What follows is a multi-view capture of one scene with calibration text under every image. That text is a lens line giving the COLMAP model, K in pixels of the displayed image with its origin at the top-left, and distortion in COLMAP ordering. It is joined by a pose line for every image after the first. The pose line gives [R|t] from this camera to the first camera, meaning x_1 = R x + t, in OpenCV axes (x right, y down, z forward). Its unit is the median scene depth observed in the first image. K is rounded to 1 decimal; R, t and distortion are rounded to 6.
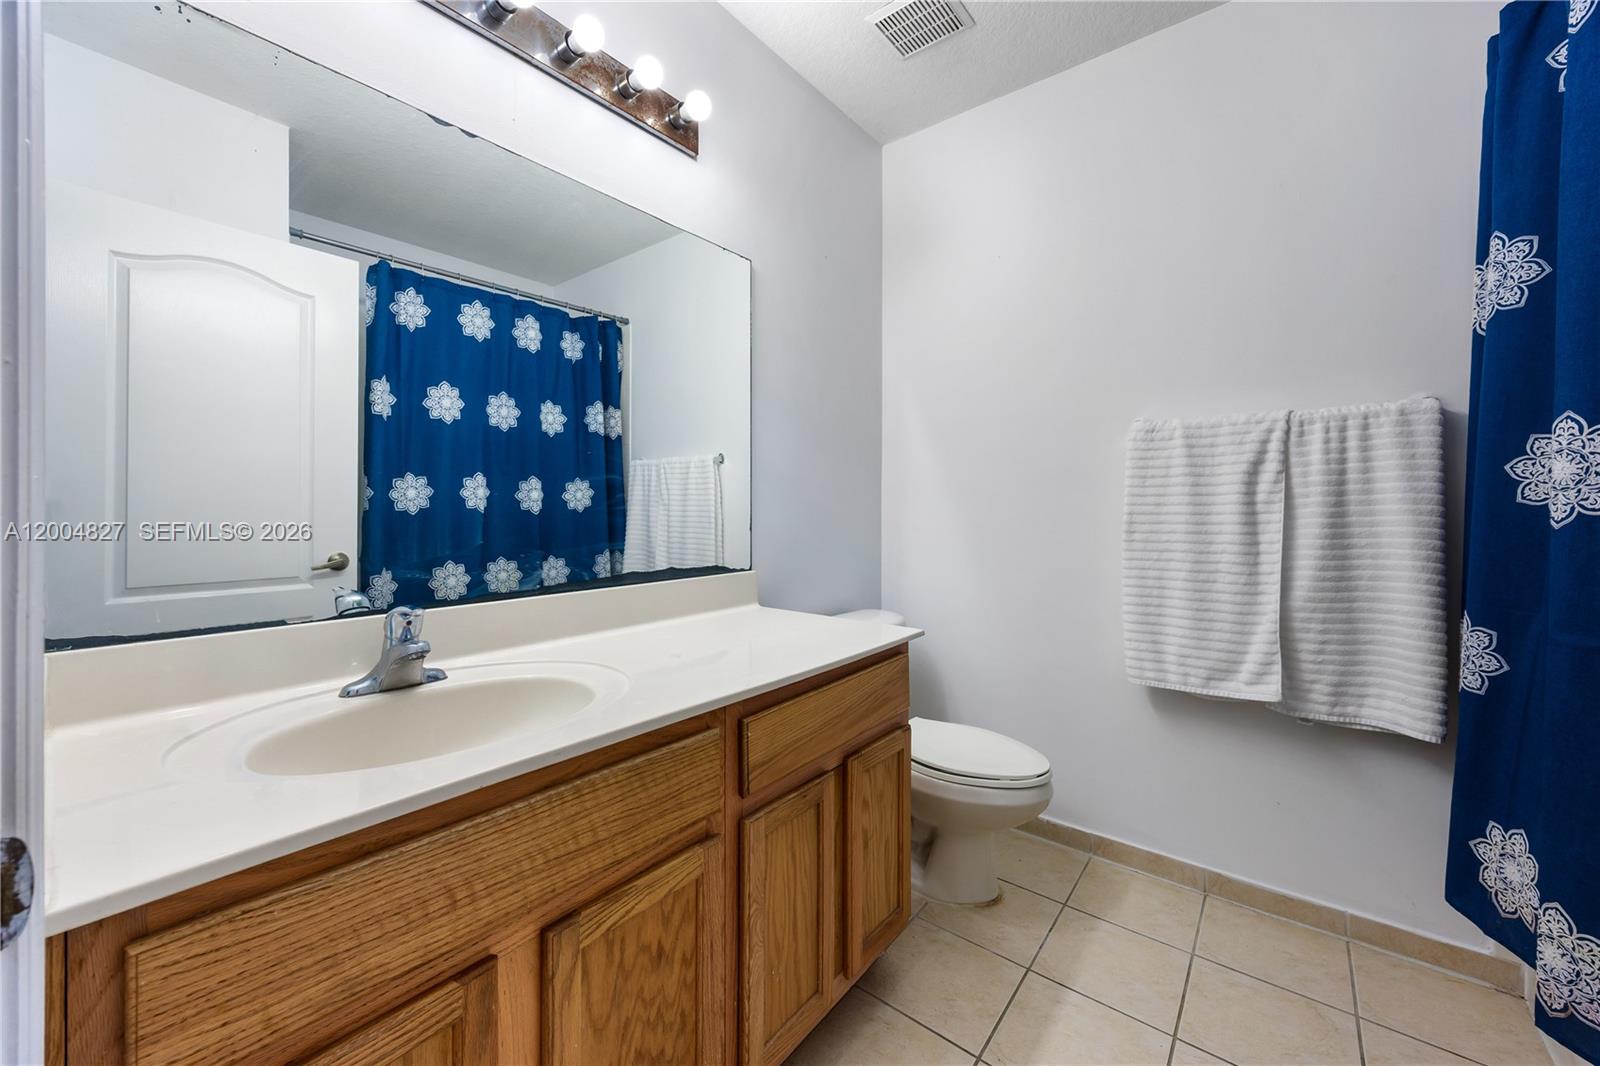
lens RADIAL K [[609.4, 0, 796.3], [0, 609.4, 530.2], [0, 0, 1]] dist [-0.000314, 0.000099]
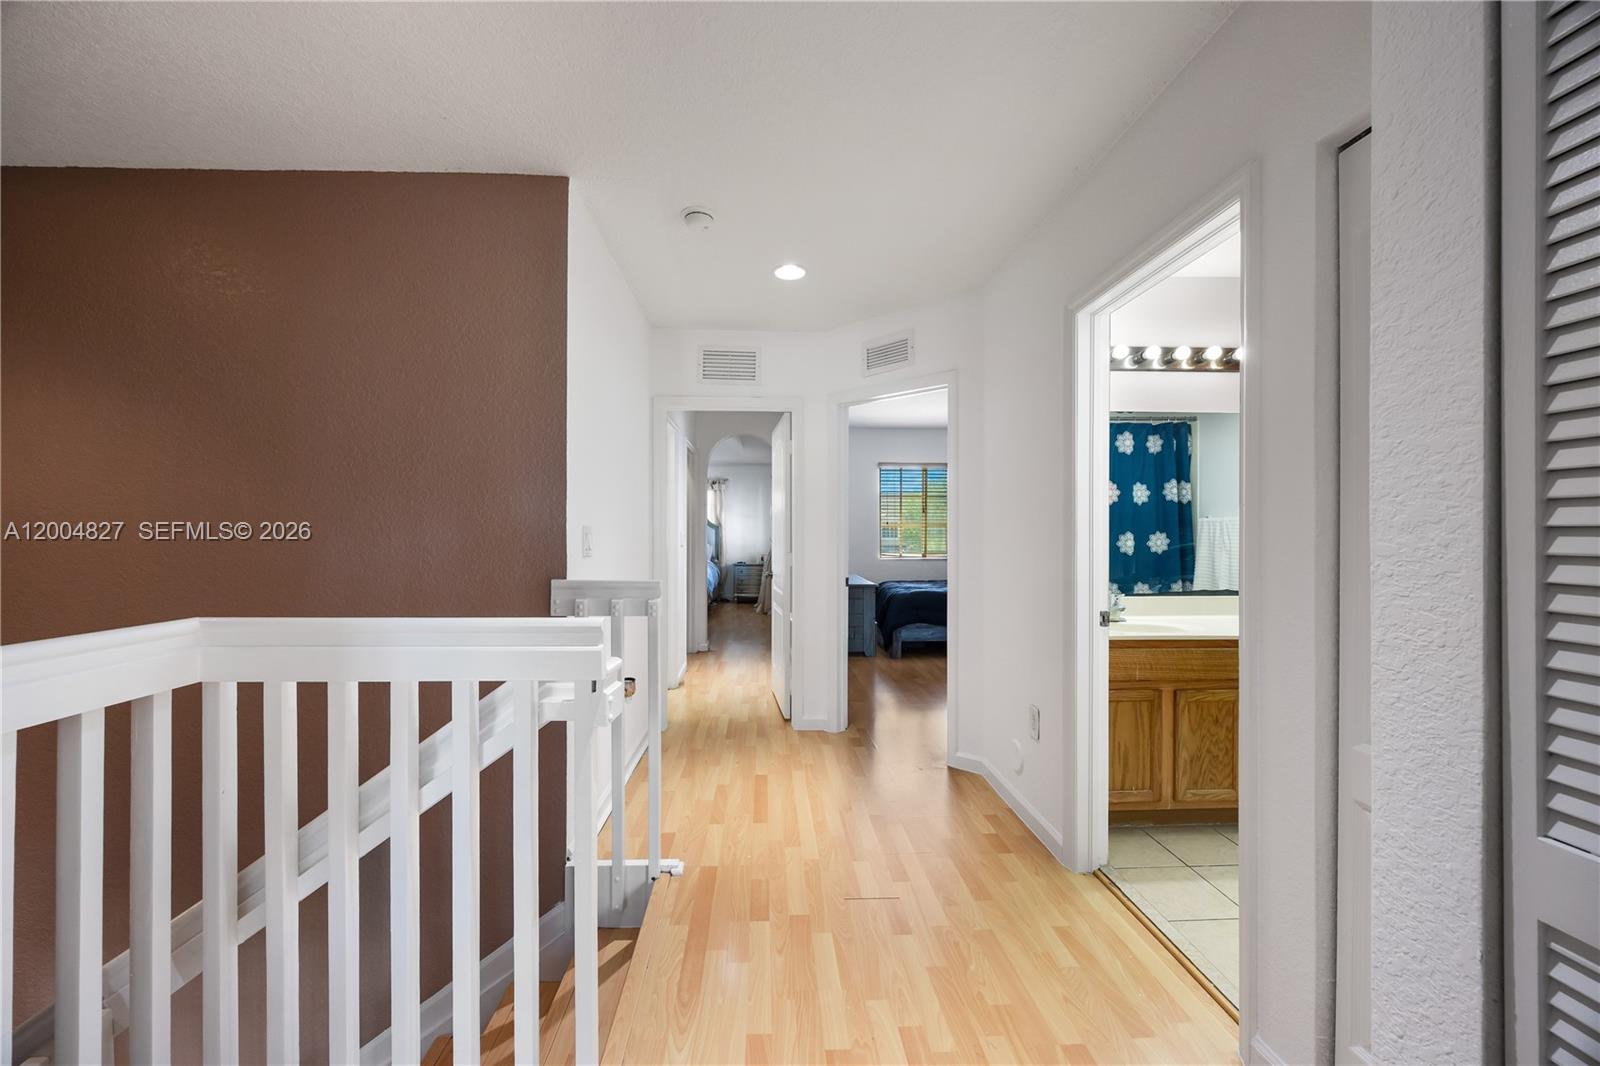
lens RADIAL K [[609.4, 0, 796.3], [0, 609.4, 530.2], [0, 0, 1]] dist [-0.000314, 0.000099]
pose [[0.668417, -0.008265, -0.743741, 0.163579], [-0.026244, 0.999054, -0.034689, -0.012715], [0.743324, 0.042705, 0.667567, -0.668234]]
